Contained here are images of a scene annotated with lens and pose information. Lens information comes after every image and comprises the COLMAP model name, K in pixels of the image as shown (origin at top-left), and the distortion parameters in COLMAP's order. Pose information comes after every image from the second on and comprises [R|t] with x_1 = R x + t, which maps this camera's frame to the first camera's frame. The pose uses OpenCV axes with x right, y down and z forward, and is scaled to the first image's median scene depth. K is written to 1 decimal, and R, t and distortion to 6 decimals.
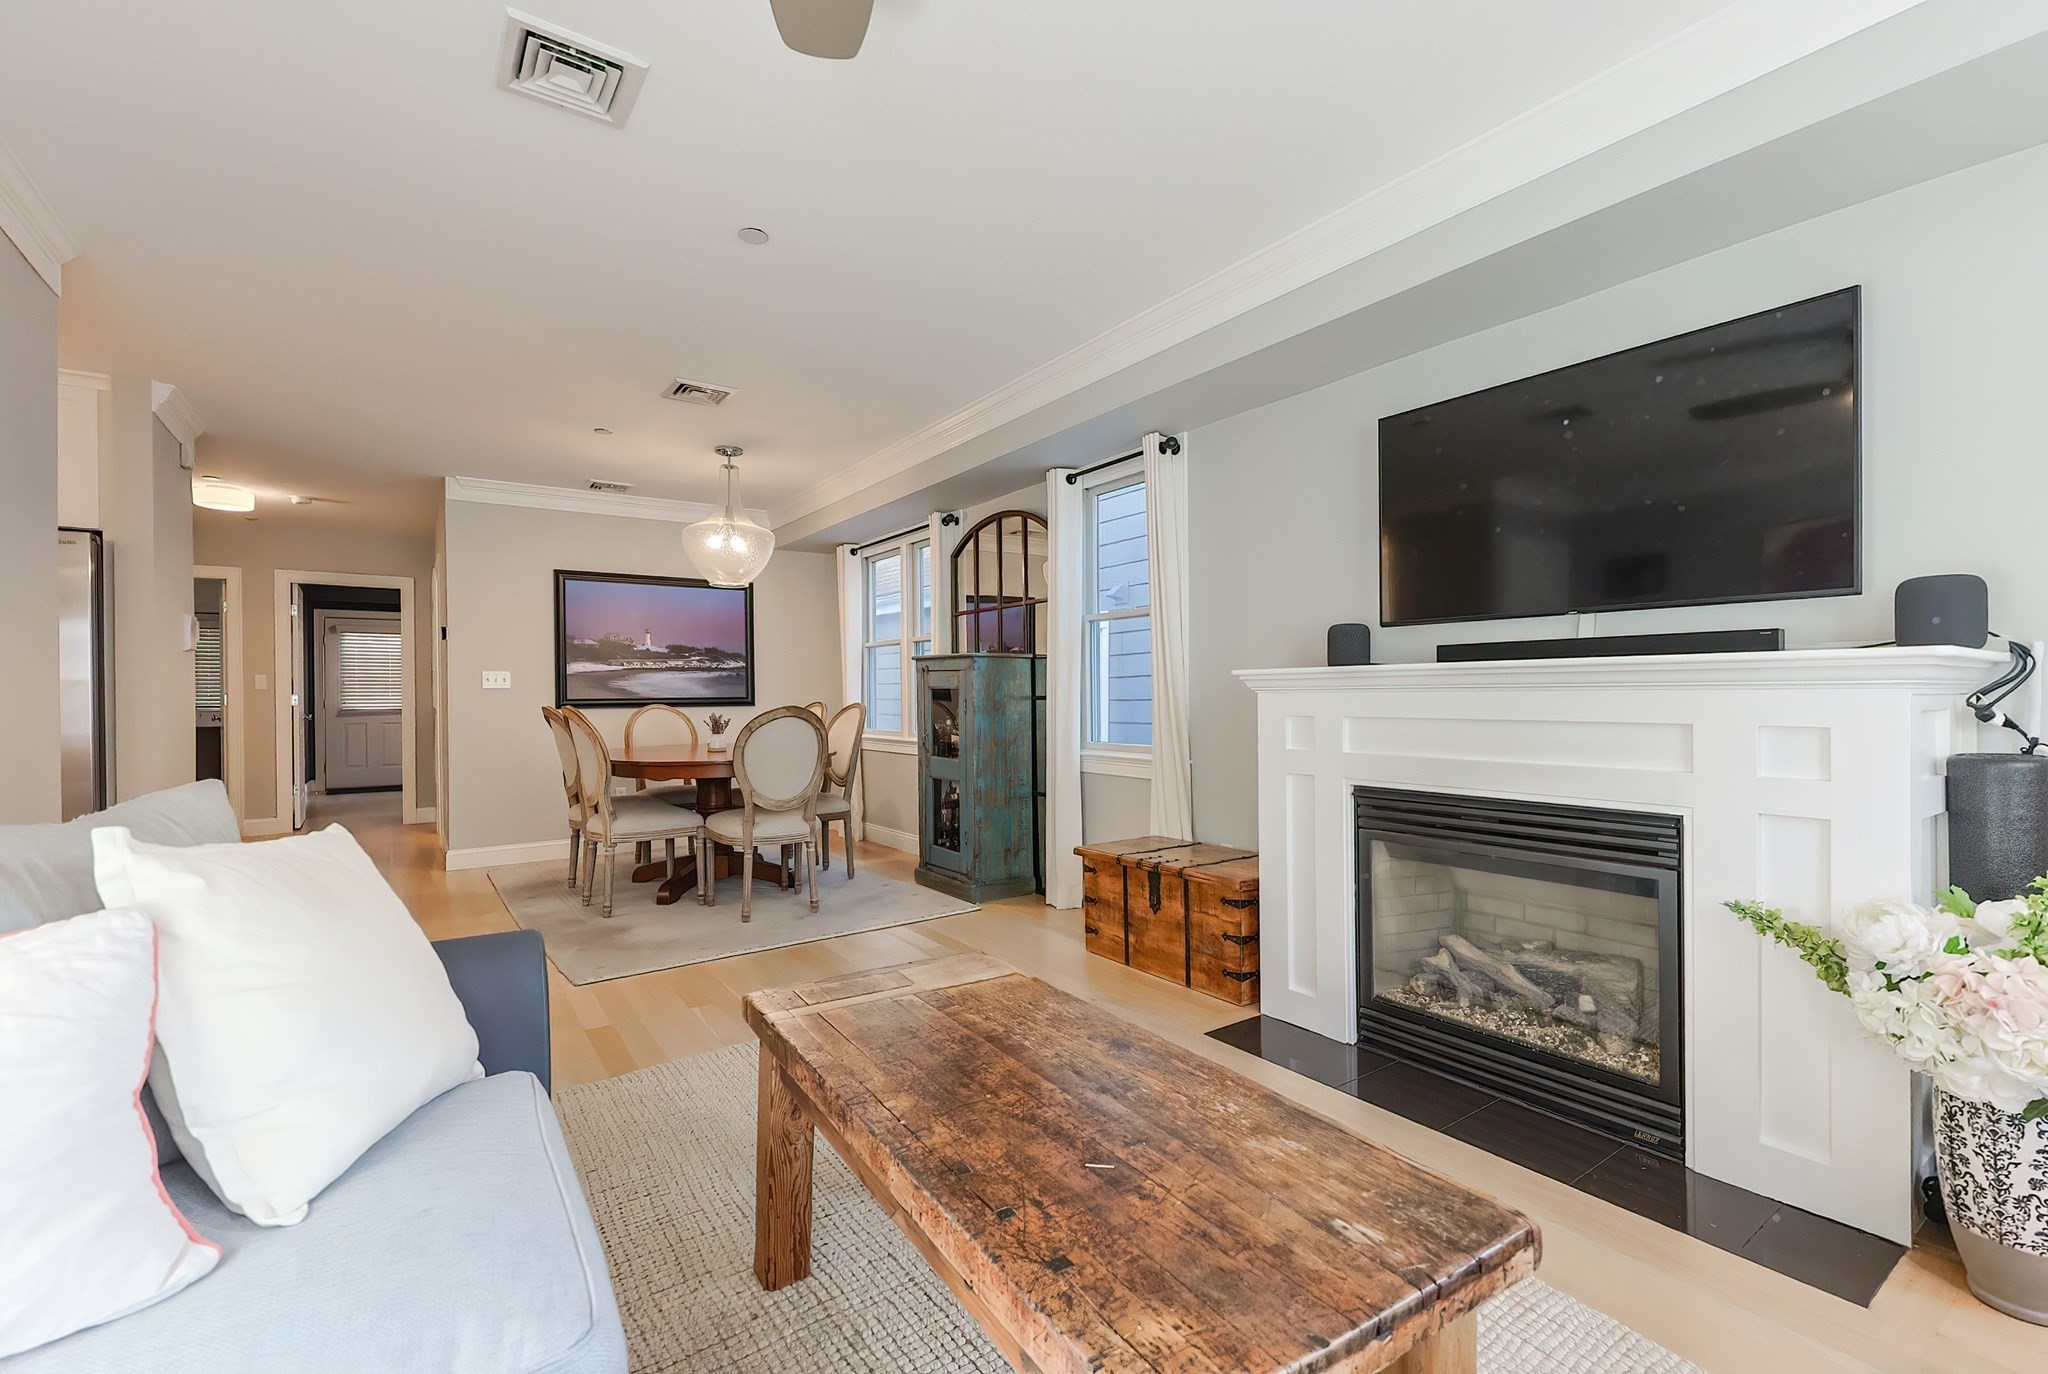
lens RADIAL K [[894.3, 0, 1023.6], [0, 894.3, 687.0], [0, 0, 1]] dist [0.000704, -0.002512]
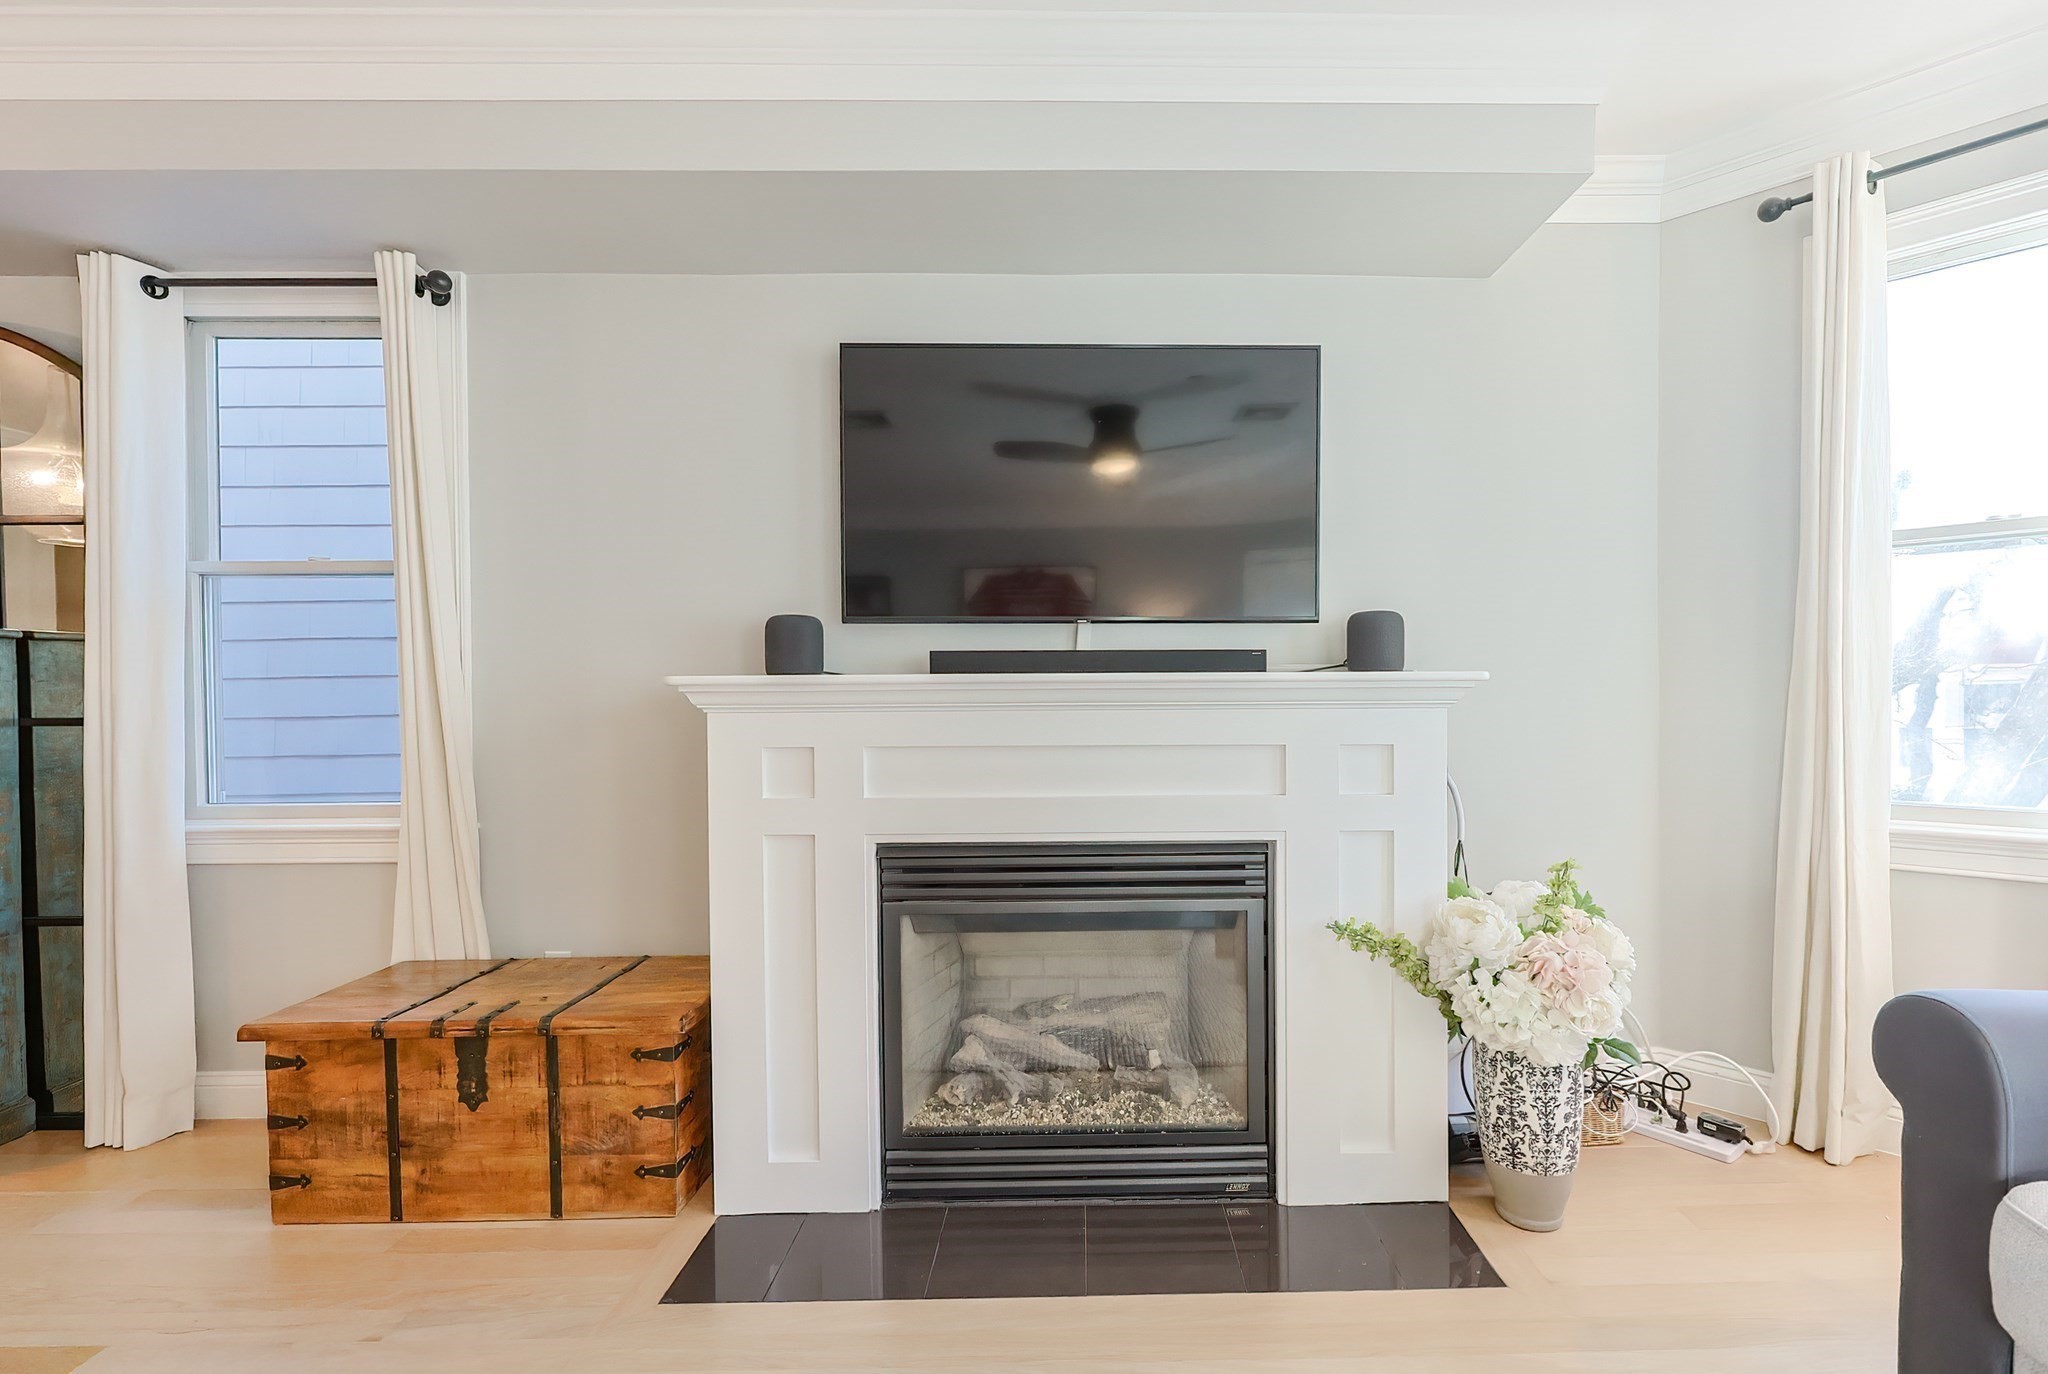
lens RADIAL K [[894.3, 0, 1023.7], [0, 894.3, 707.1], [0, 0, 1]] dist [0.000704, -0.002512]
pose [[0.554076, -0.001879, 0.832464, -0.149357], [-0.005474, 0.999968, 0.005901, -0.002461], [-0.832448, -0.007826, 0.554047, 0.489308]]
